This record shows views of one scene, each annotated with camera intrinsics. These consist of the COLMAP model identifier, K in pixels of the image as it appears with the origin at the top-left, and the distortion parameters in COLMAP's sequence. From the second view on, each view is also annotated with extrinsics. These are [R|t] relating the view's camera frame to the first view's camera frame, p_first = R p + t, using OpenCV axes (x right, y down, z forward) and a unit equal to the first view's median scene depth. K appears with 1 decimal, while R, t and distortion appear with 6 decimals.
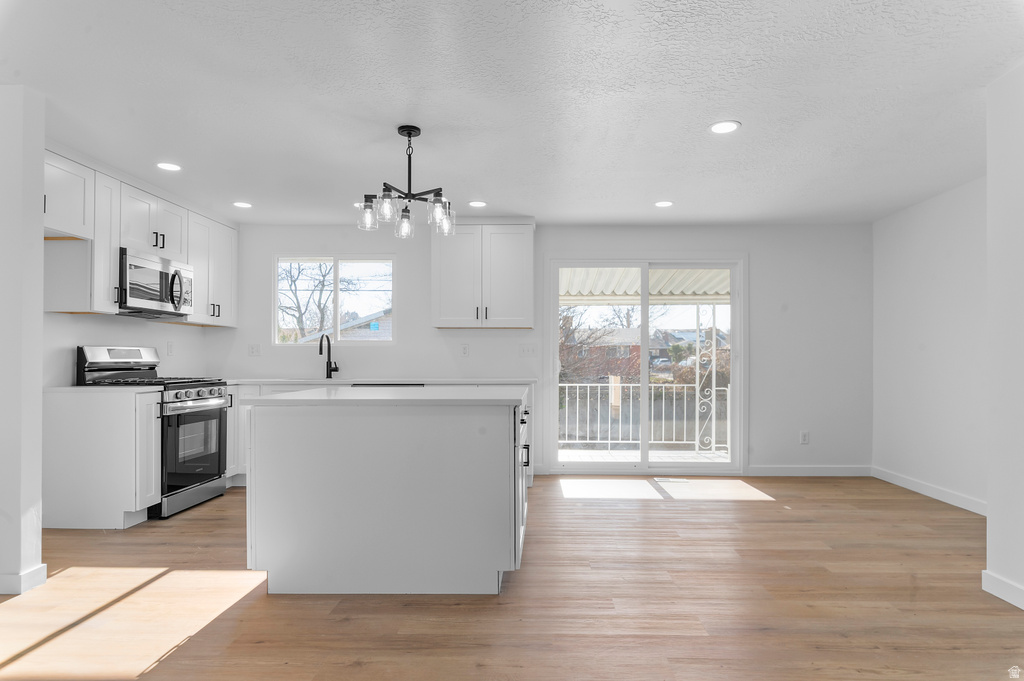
lens RADIAL K [[567.5, 0, 513.2], [0, 567.5, 357.6], [0, 0, 1]] dist [0.001650, 0.000328]
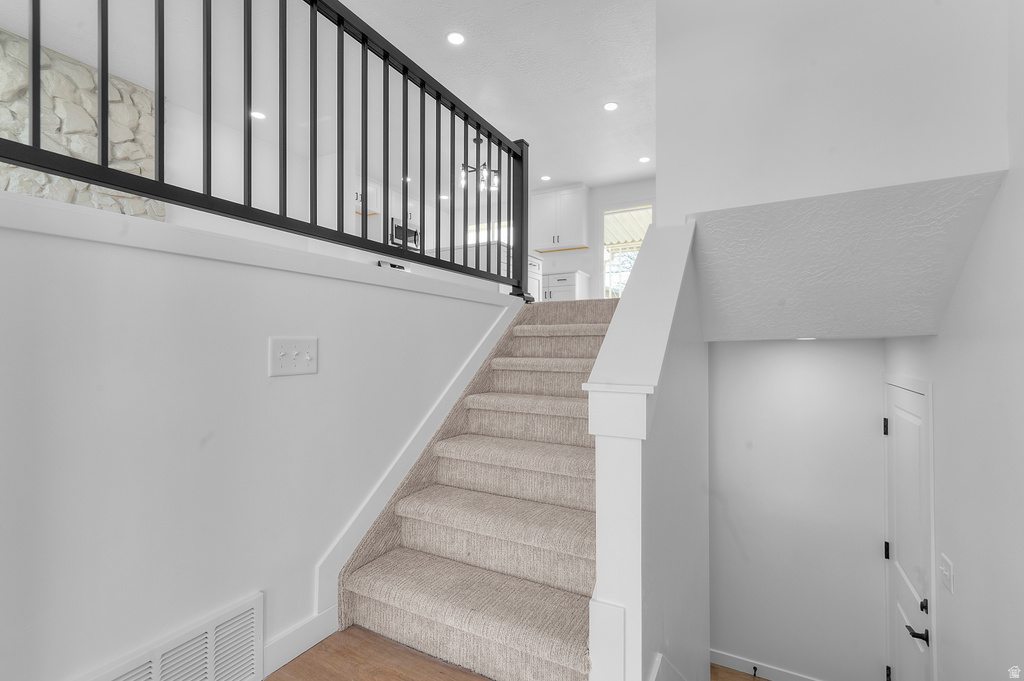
lens RADIAL K [[452.4, 0, 530.3], [0, 452.4, 354.7], [0, 0, 1]] dist [-0.001031, -0.000540]
pose [[0.898440, 0.005955, -0.439056, 0.588813], [-0.002108, 0.999955, 0.009249, 0.321172], [0.439092, -0.007384, 0.898412, -0.397803]]
